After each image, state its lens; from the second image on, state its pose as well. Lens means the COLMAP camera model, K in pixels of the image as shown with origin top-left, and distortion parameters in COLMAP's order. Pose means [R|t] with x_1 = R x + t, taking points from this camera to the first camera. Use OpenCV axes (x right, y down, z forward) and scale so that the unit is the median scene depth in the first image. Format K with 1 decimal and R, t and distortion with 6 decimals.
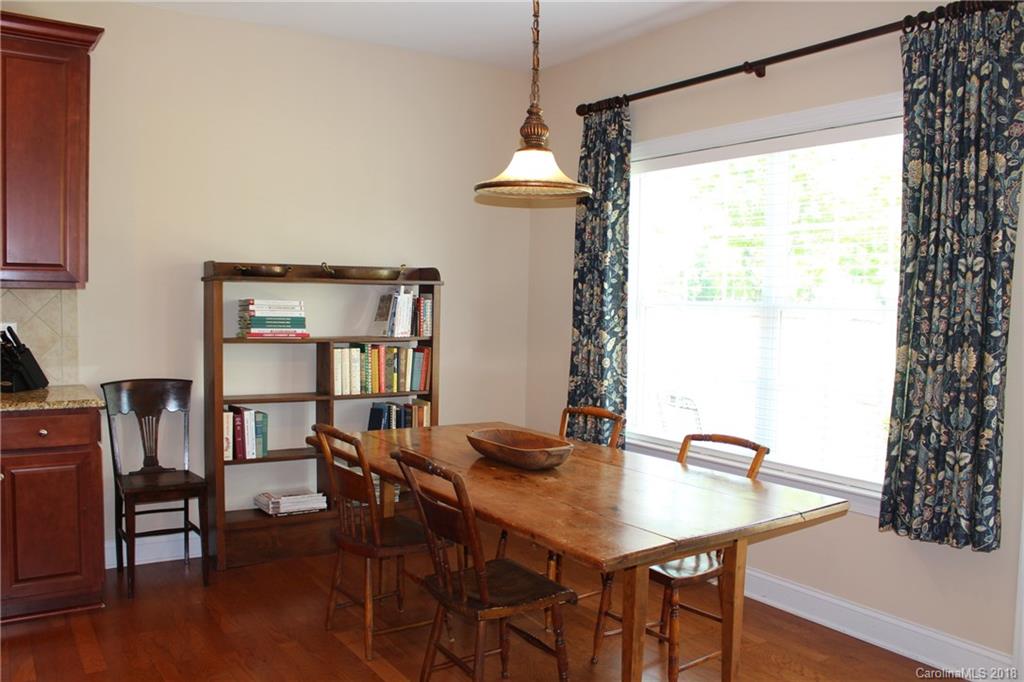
lens RADIAL K [[843.1, 0, 512.0], [0, 843.1, 341.0], [0, 0, 1]] dist [-0.160273, 0.148587]
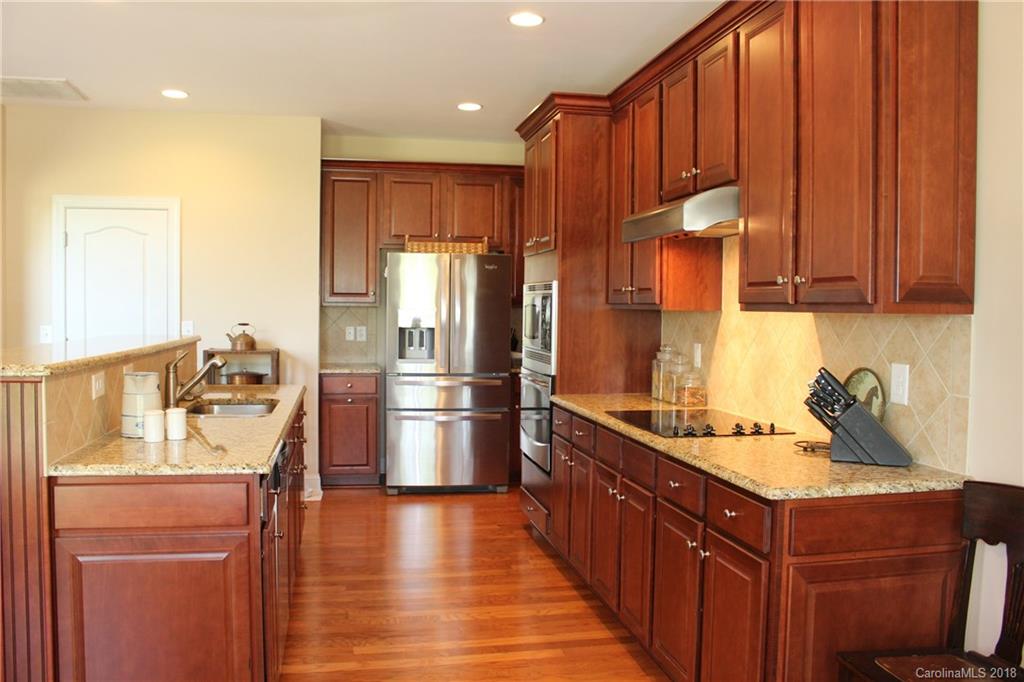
lens RADIAL K [[843.1, 0, 512.0], [0, 843.1, 341.0], [0, 0, 1]] dist [-0.160273, 0.148587]
pose [[-0.390268, 0.014059, -0.920594, 0.117747], [-0.063423, 0.997098, 0.042114, -0.041799], [0.918514, 0.074823, -0.388243, 0.803235]]
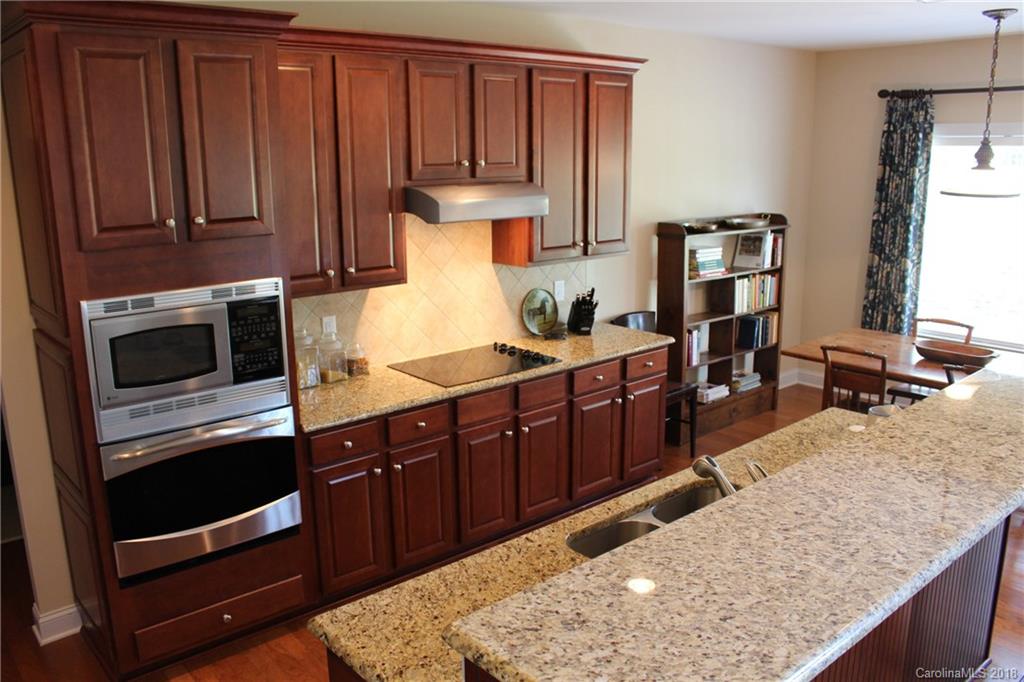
lens RADIAL K [[843.1, 0, 512.0], [0, 843.1, 341.0], [0, 0, 1]] dist [-0.160273, 0.148587]
pose [[0.992037, -0.054378, 0.113605, -0.727985], [0.033798, 0.983847, 0.175790, -0.143341], [-0.121329, -0.170551, 0.977851, -0.306313]]
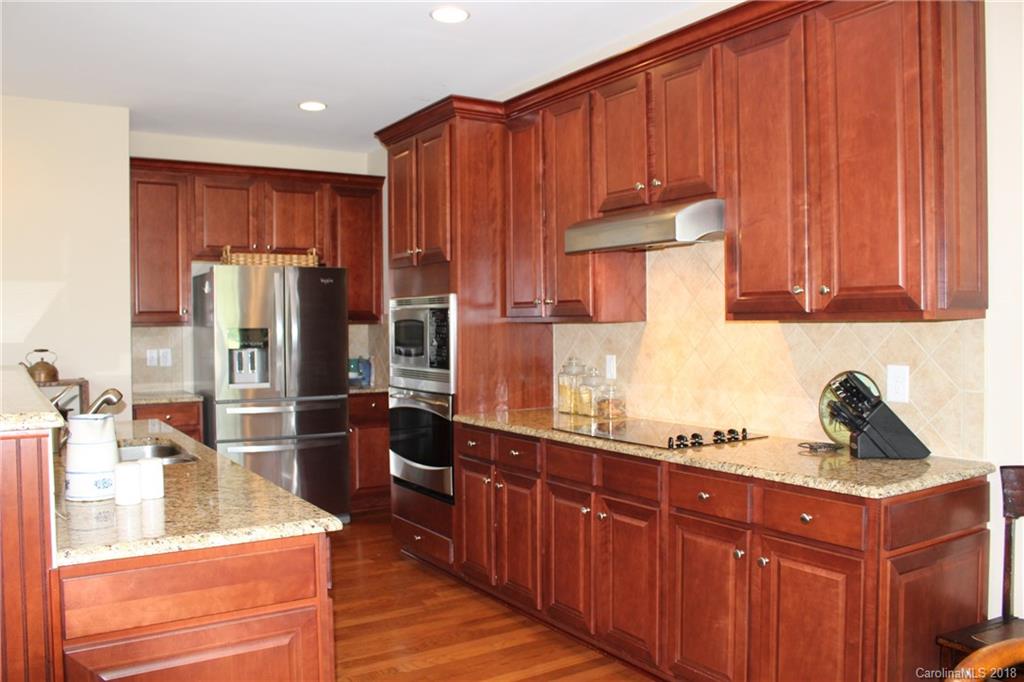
lens RADIAL K [[843.1, 0, 512.0], [0, 843.1, 341.0], [0, 0, 1]] dist [-0.160273, 0.148587]
pose [[-0.027371, 0.002920, -0.999621, 0.120065], [-0.040987, 0.999152, 0.004041, -0.028041], [0.998785, 0.041082, -0.027228, 0.551246]]
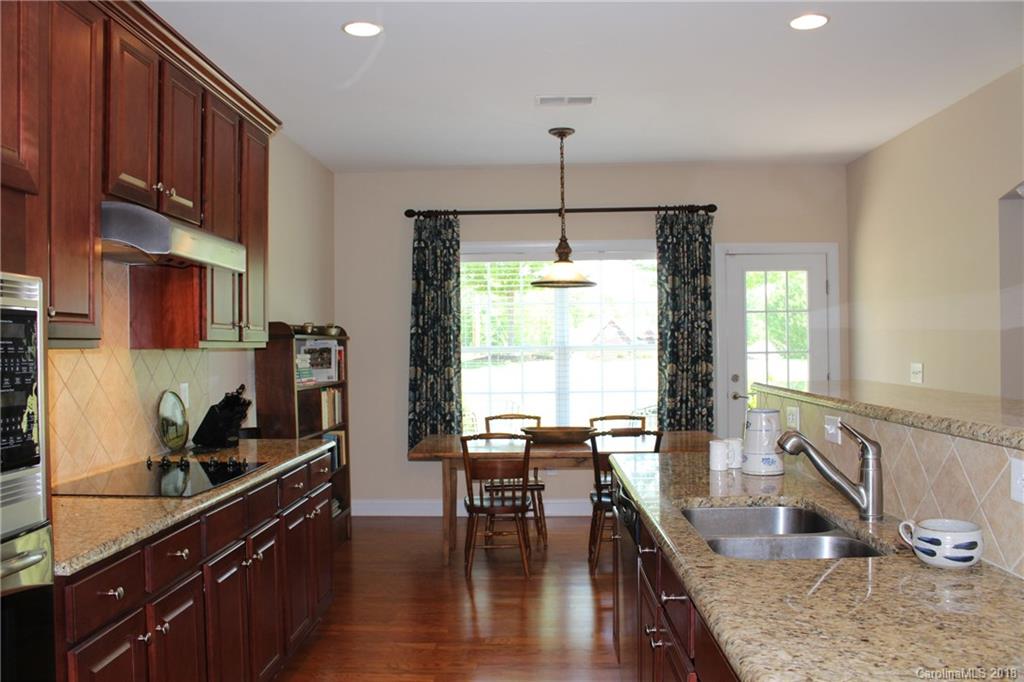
lens RADIAL K [[843.1, 0, 512.0], [0, 843.1, 341.0], [0, 0, 1]] dist [-0.160273, 0.148587]
pose [[0.588764, -0.022121, 0.808002, -1.027245], [0.064080, 0.997757, -0.019378, -0.023822], [-0.805761, 0.063186, 0.588861, 0.037694]]
